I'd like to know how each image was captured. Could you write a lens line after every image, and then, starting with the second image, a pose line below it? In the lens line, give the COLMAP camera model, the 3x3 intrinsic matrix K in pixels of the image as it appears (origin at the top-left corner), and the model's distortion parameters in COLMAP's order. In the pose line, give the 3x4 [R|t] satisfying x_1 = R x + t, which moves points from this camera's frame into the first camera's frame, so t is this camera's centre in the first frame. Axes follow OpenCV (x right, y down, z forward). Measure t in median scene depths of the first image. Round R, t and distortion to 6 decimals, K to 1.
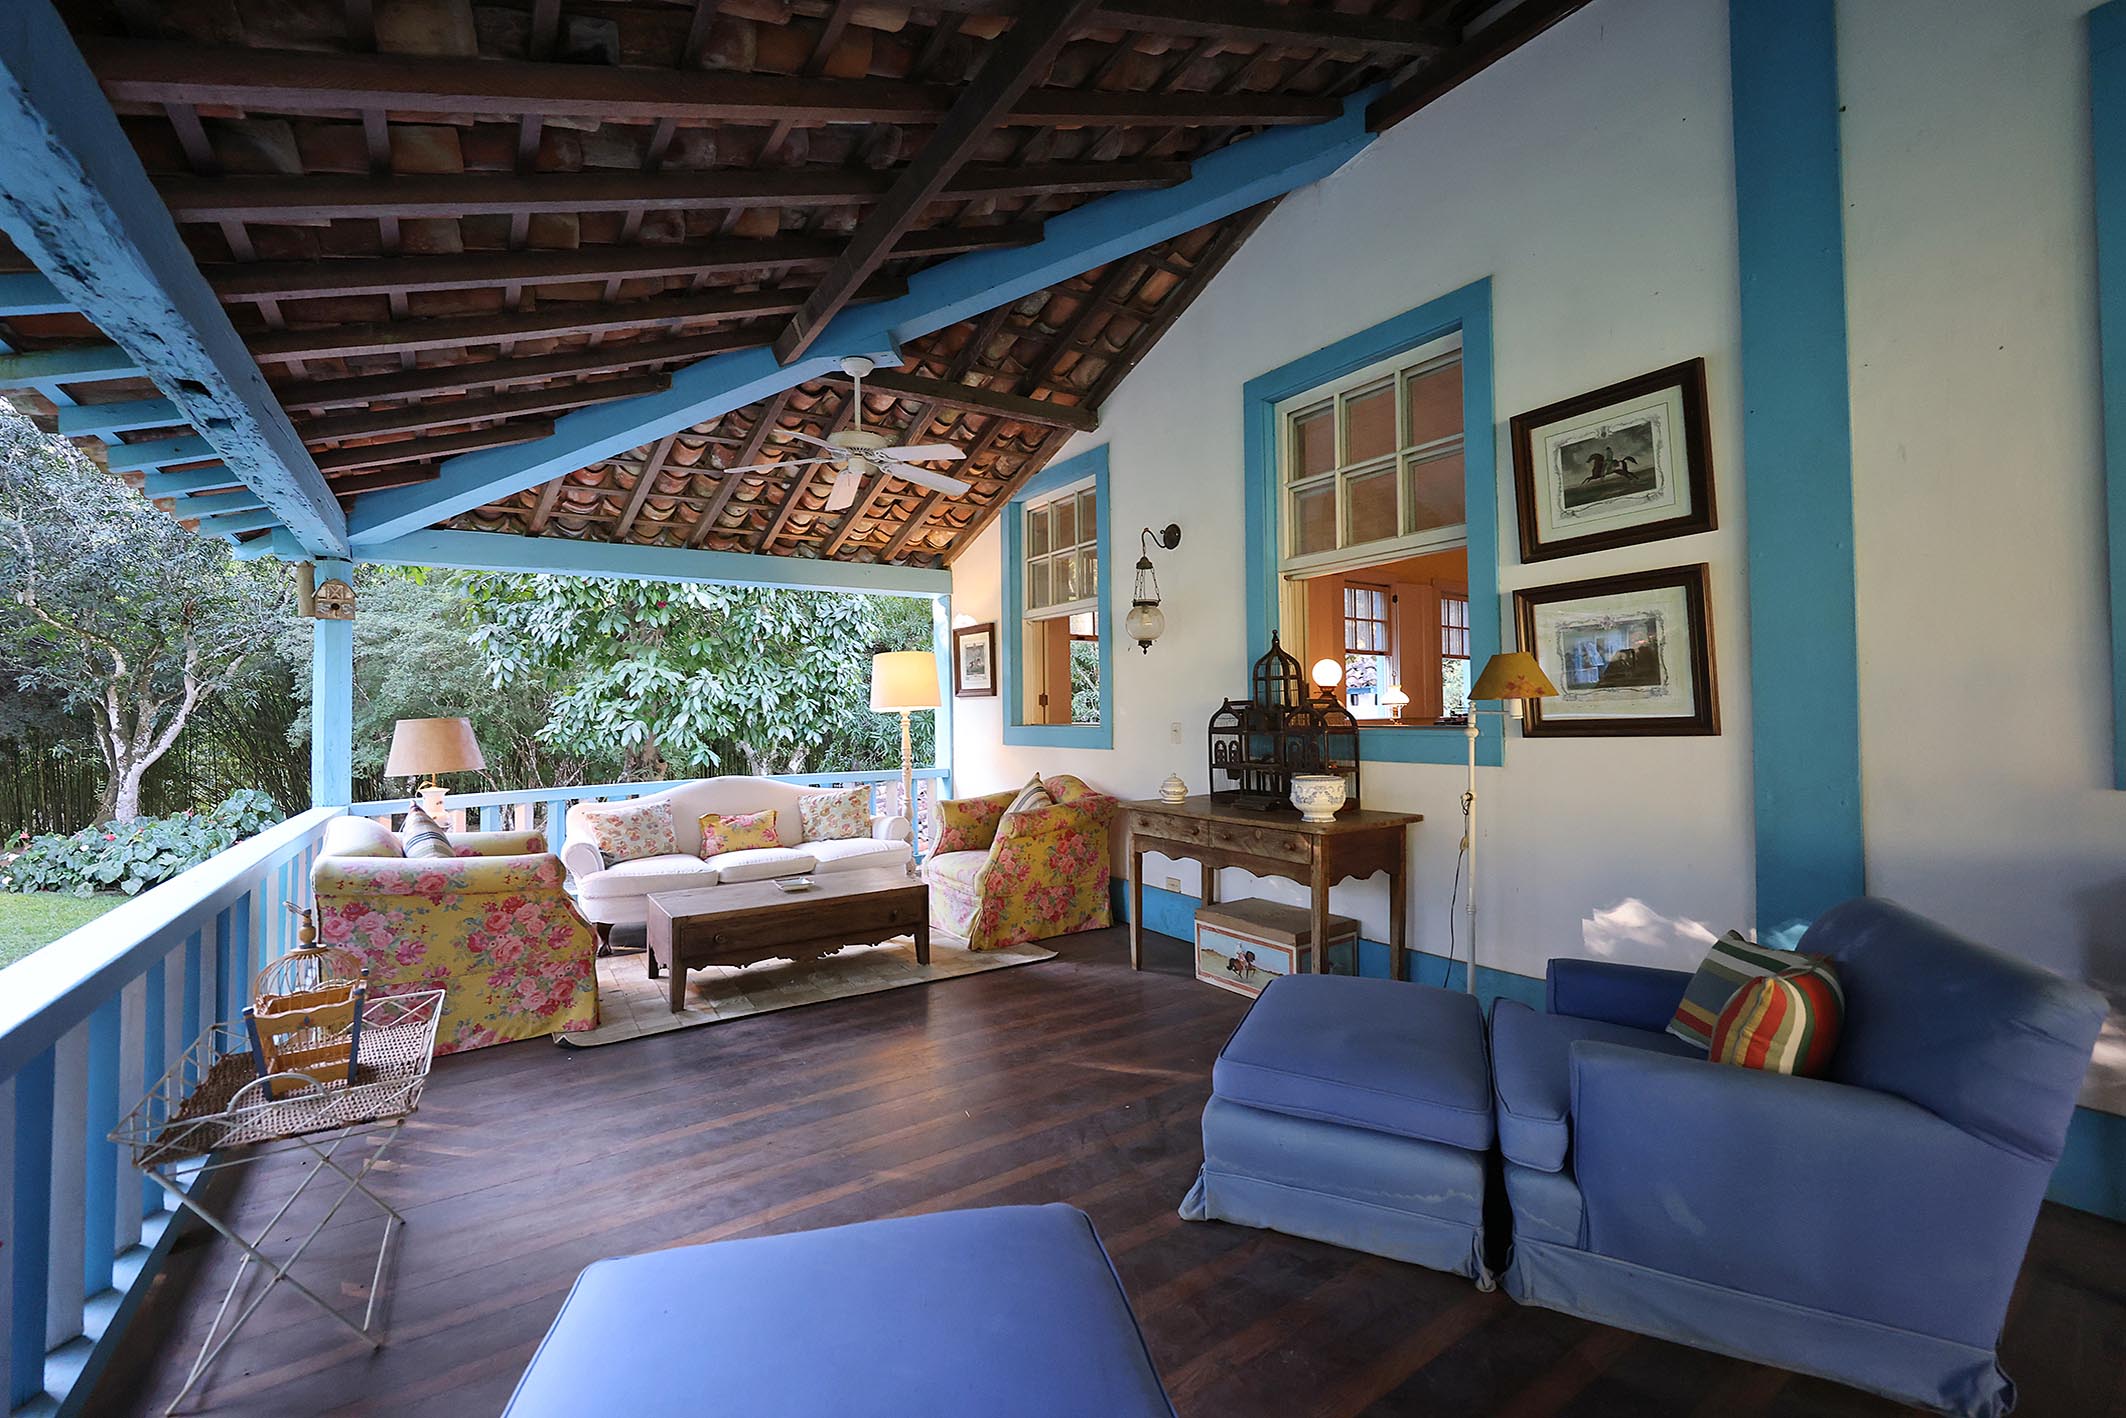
lens RADIAL K [[857.5, 0, 1059.6], [0, 857.5, 702.0], [0, 0, 1]] dist [-0.001970, 0.001165]
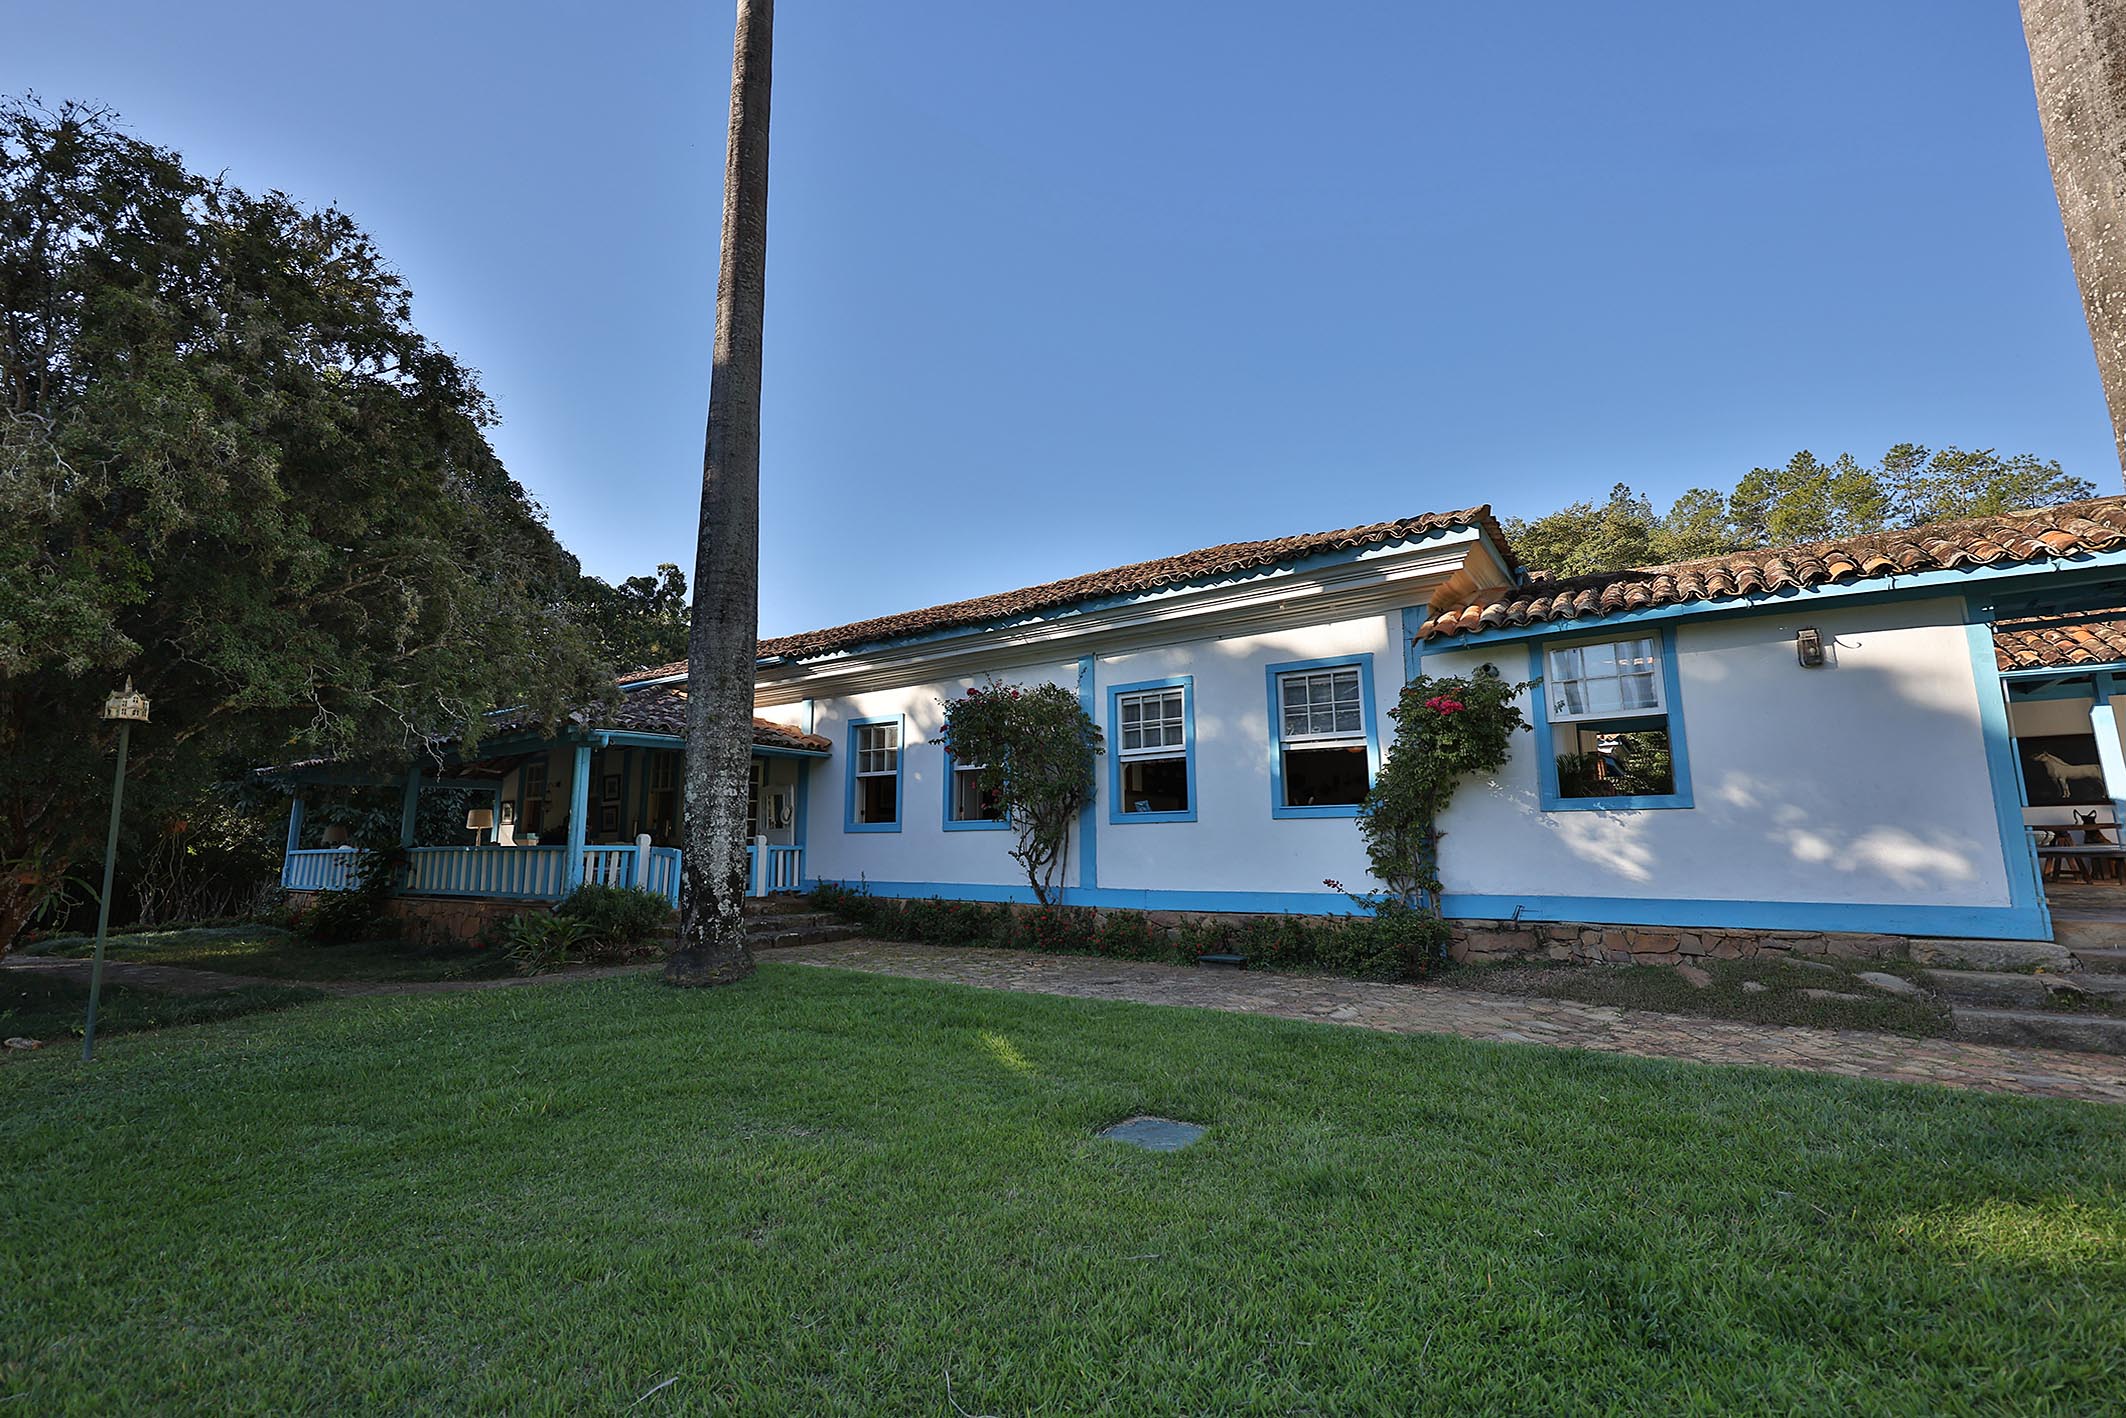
lens RADIAL K [[857.5, 0, 1046.4], [0, 857.5, 719.7], [0, 0, 1]] dist [-0.001970, 0.001165]
pose [[0.933872, 0.060791, 0.352403, 0.717816], [-0.013609, 0.990773, -0.134849, 0.011480], [-0.357349, 0.121135, 0.926082, -3.062477]]
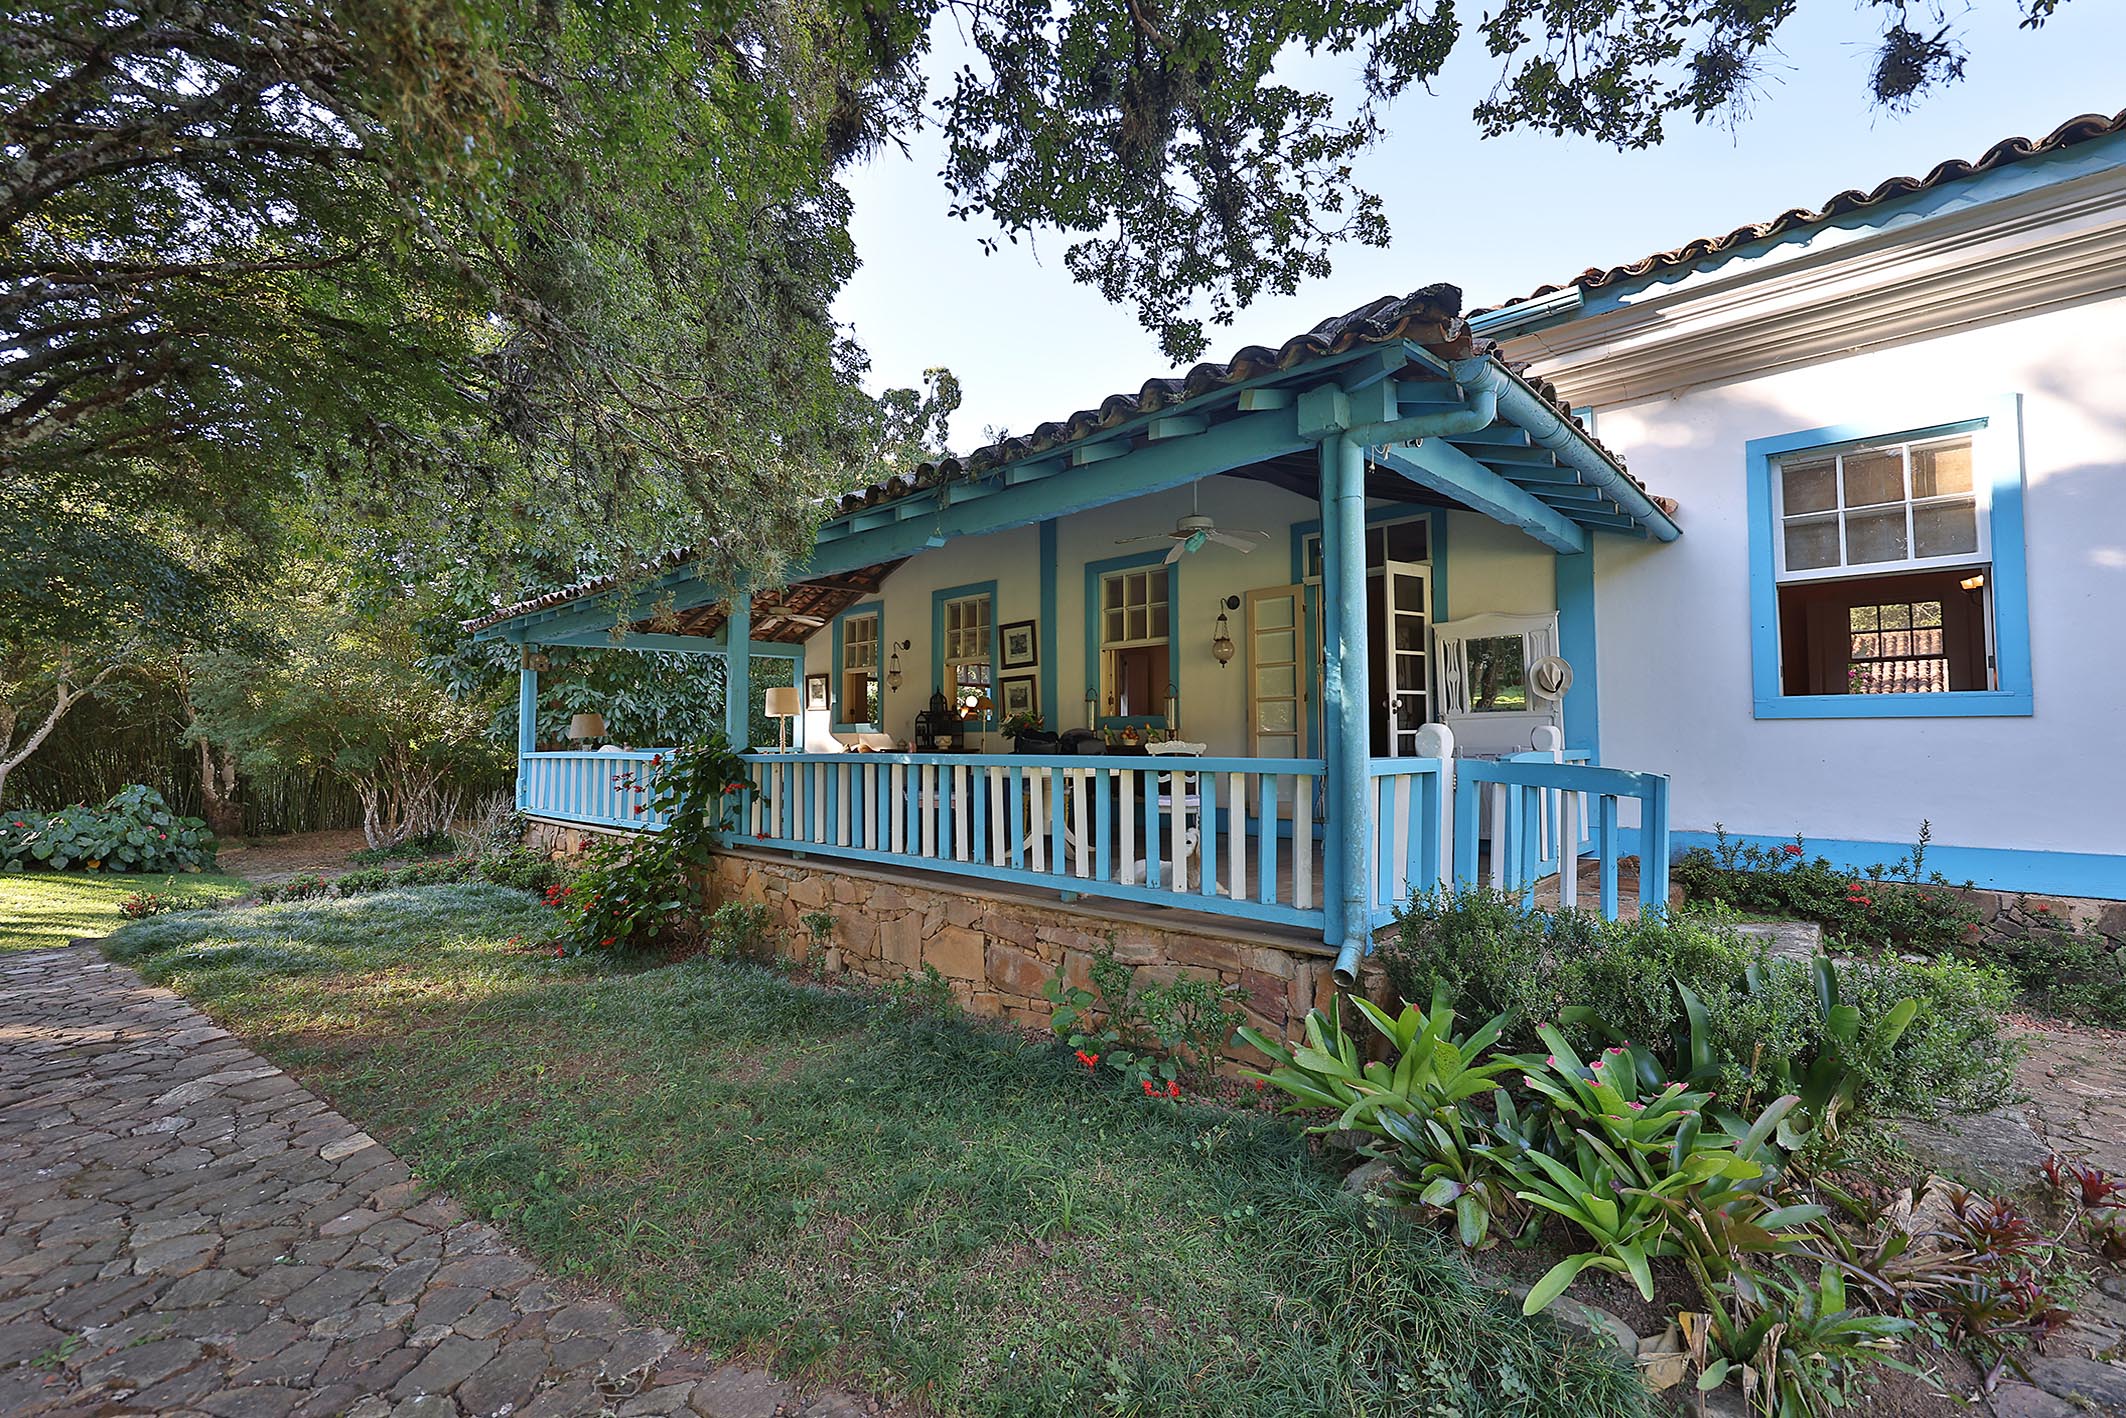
lens RADIAL K [[857.5, 0, 1069.1], [0, 857.5, 704.3], [0, 0, 1]] dist [-0.001970, 0.001165]
pose [[0.975245, 0.015154, 0.220607, 0.039061], [-0.010368, 0.999685, -0.022836, 0.023532], [-0.220884, 0.019983, 0.975095, -1.274200]]
